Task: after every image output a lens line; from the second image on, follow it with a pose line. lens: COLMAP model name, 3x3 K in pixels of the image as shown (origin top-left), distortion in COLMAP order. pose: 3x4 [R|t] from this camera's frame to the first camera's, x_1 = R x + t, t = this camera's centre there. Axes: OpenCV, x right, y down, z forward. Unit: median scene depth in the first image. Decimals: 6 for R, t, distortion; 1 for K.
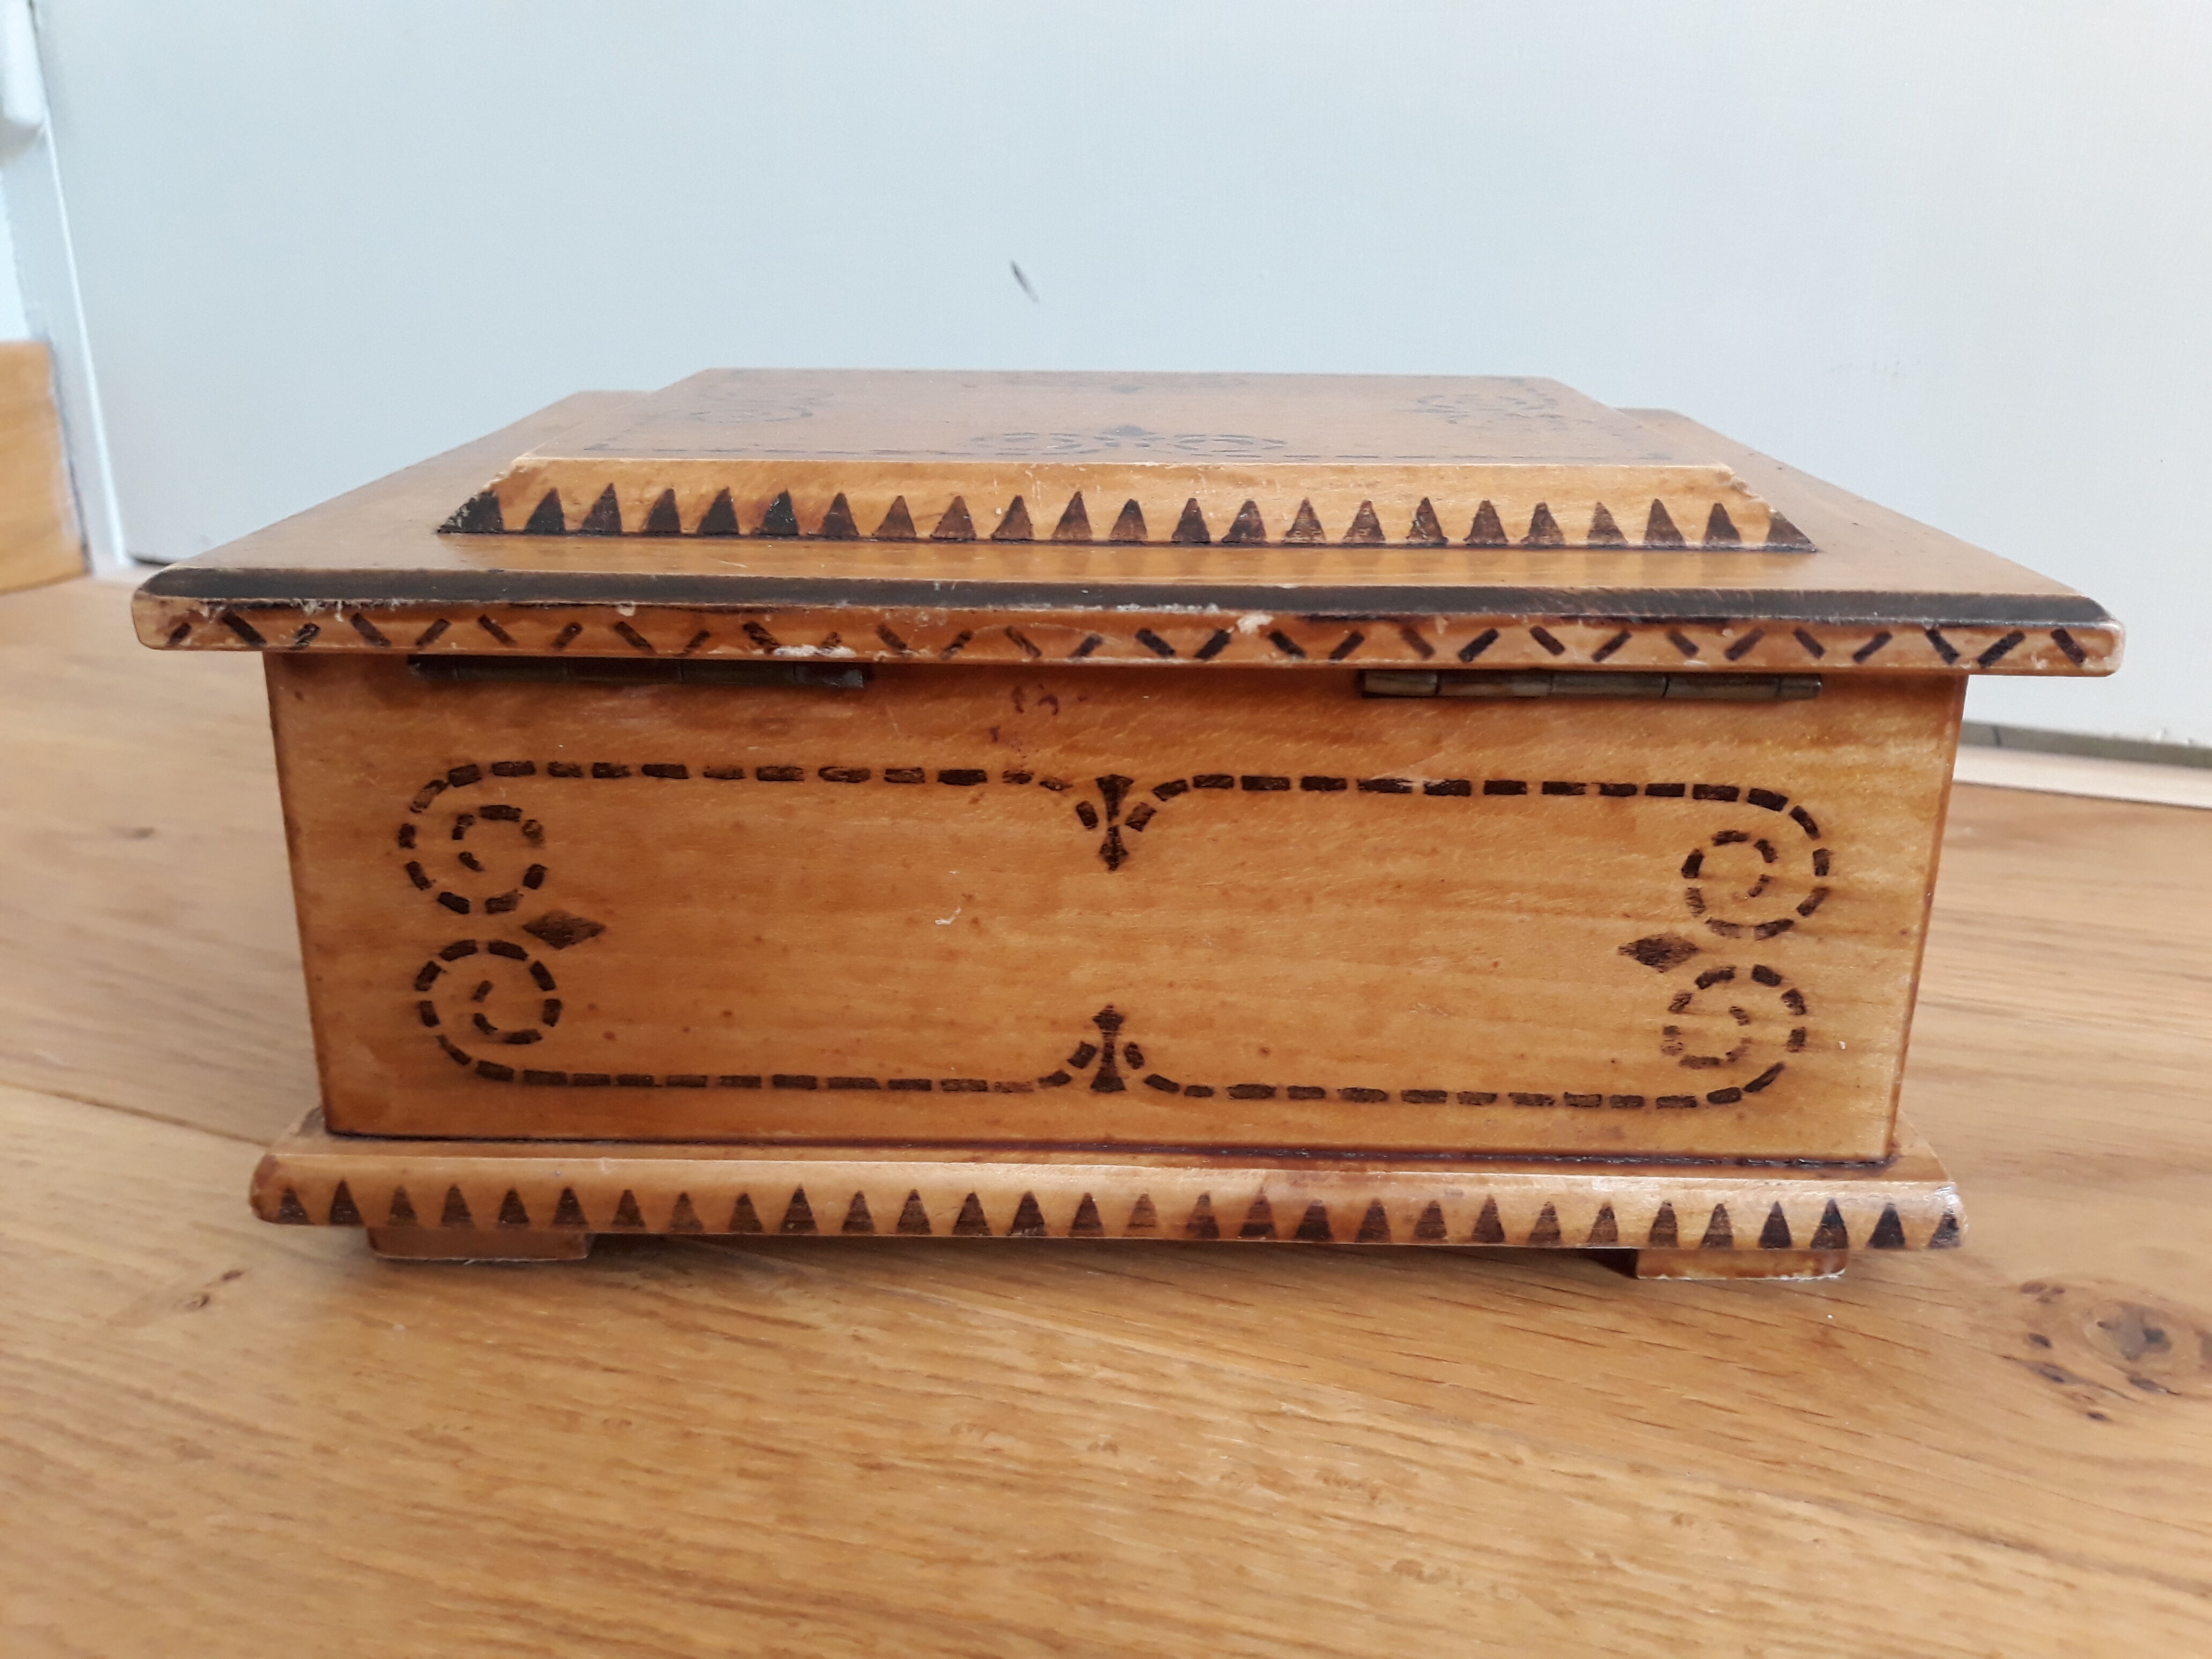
lens RADIAL K [[1868.1, 0, 1114.7], [0, 1868.1, 858.9], [0, 0, 1]] dist [-0.033383, 0.016619]
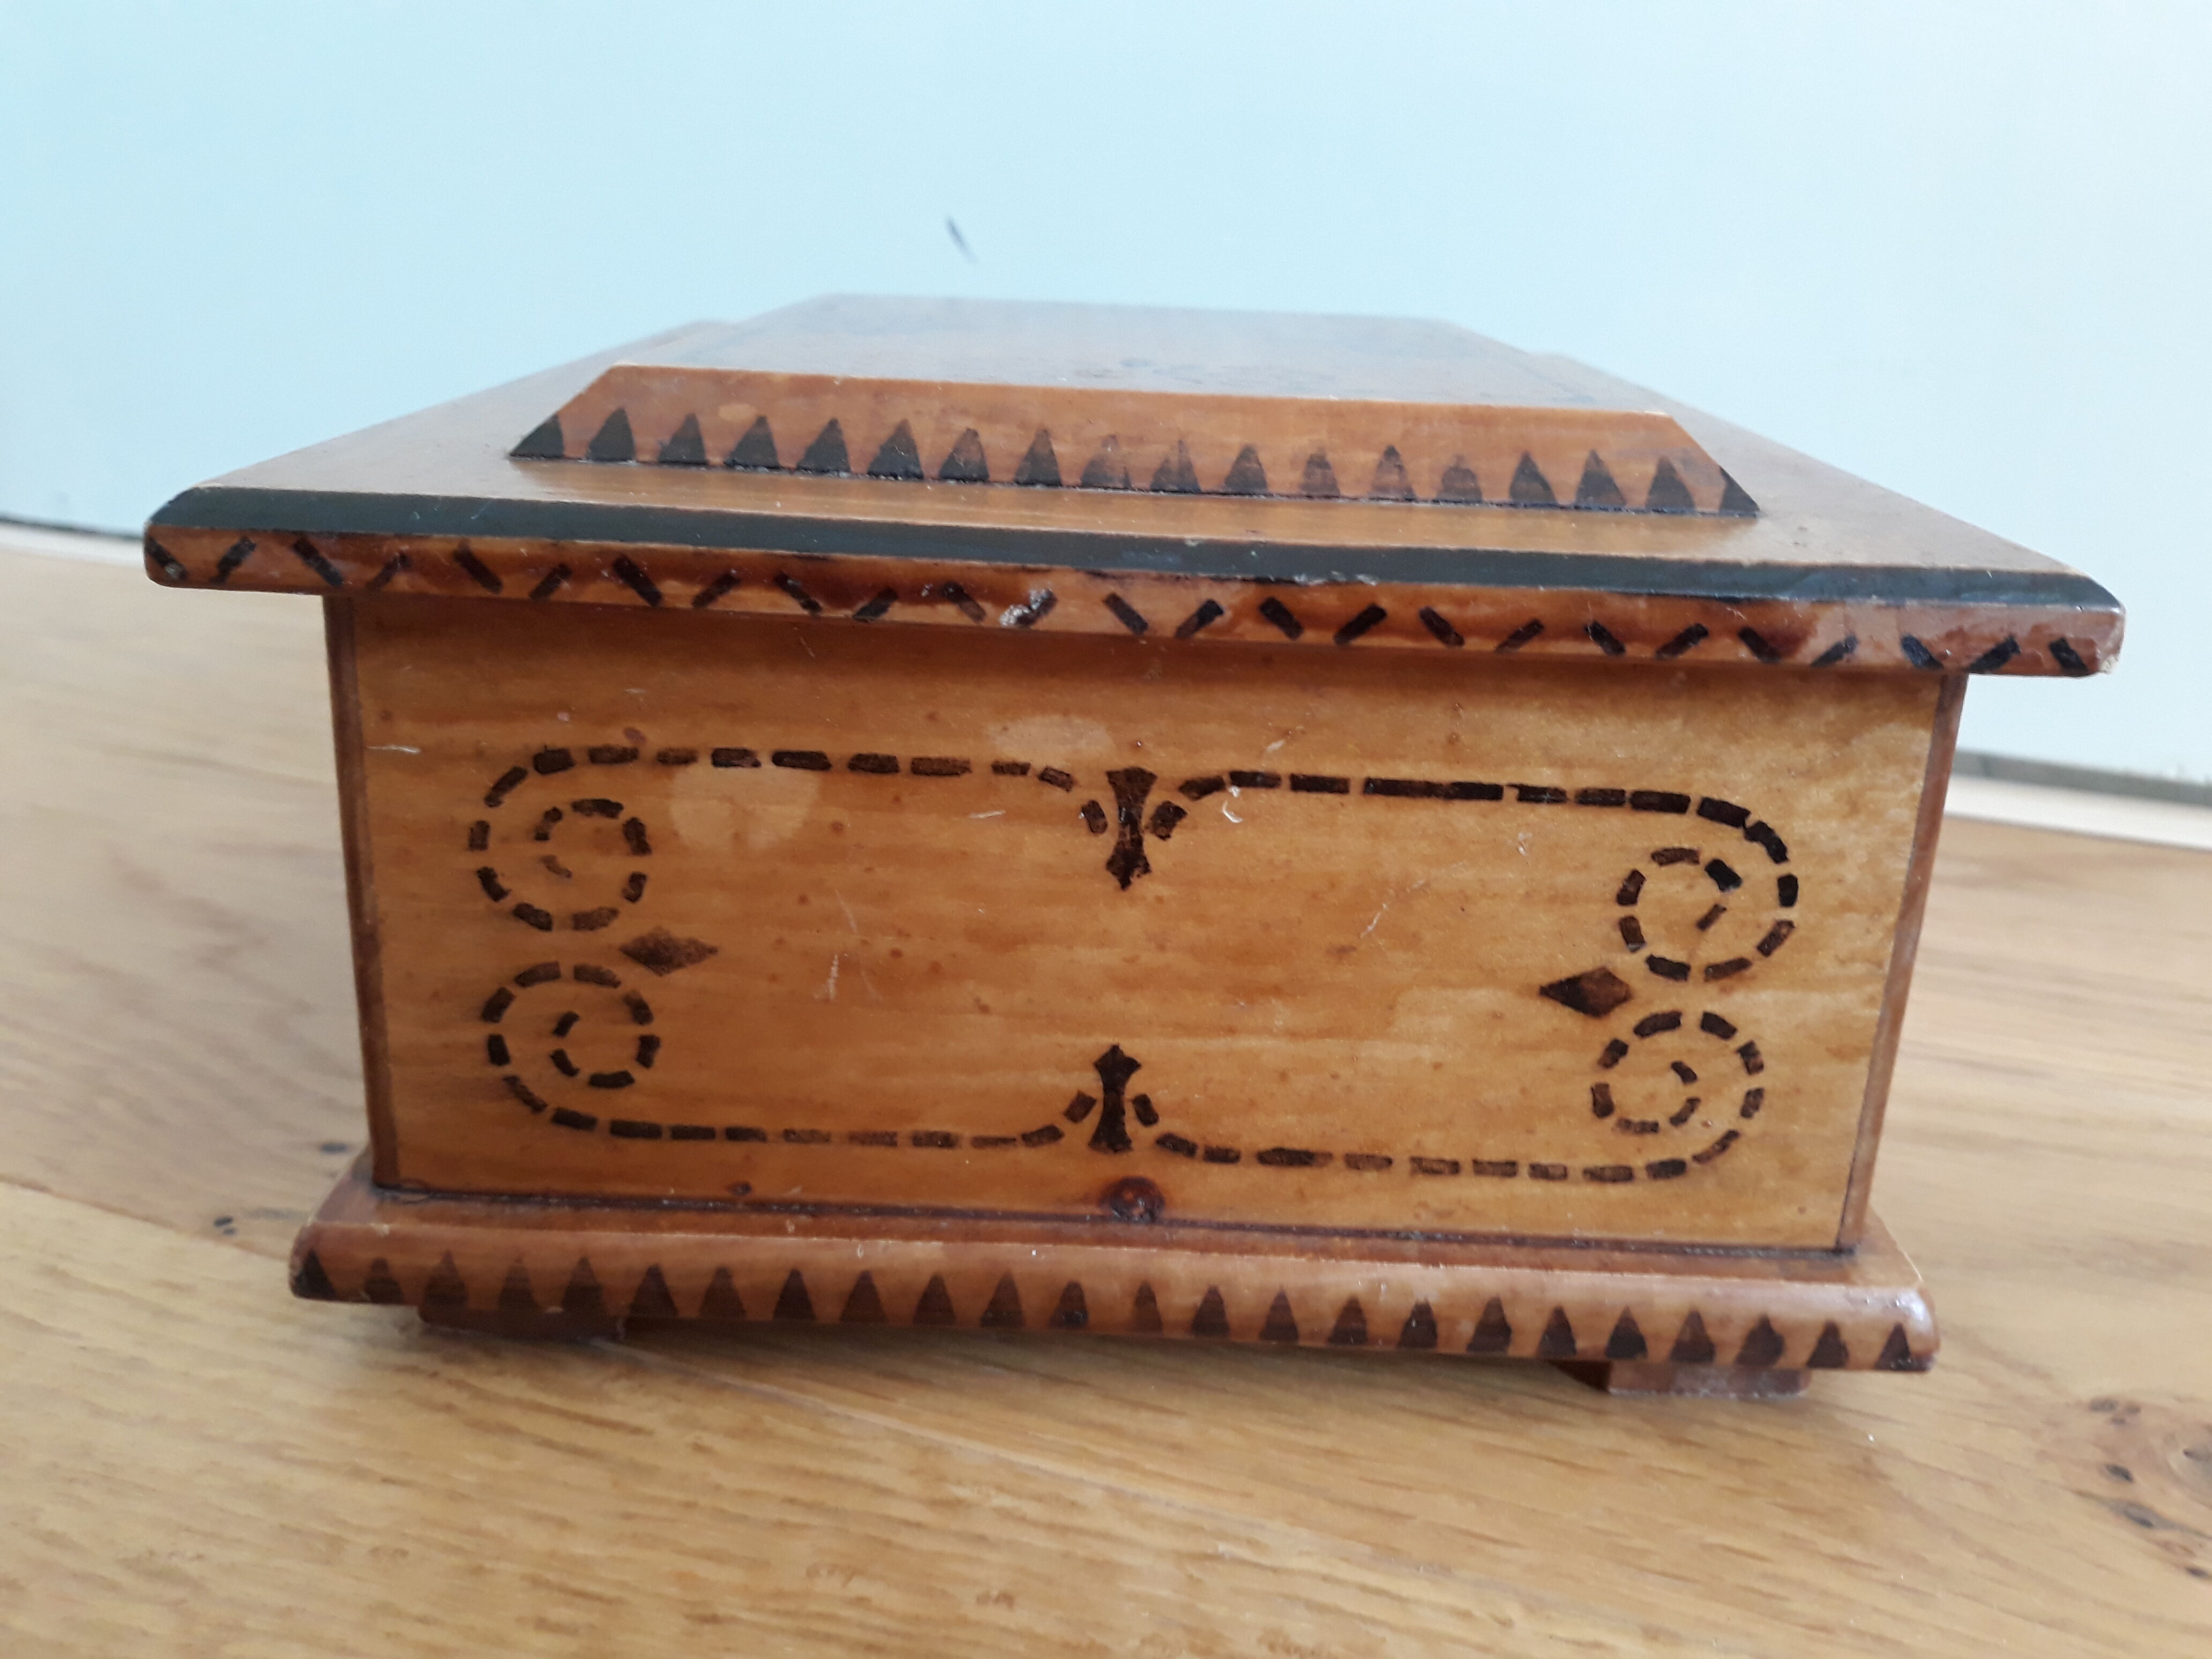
lens RADIAL K [[1914.4, 0, 1106.0], [0, 1914.4, 829.5], [0, 0, 1]] dist [-0.087769, 0.079021]
pose [[0.999070, 0.029413, 0.031541, 0.005466], [-0.028572, 0.999233, -0.026793, 0.004704], [-0.032305, 0.025867, 0.999143, 0.165511]]
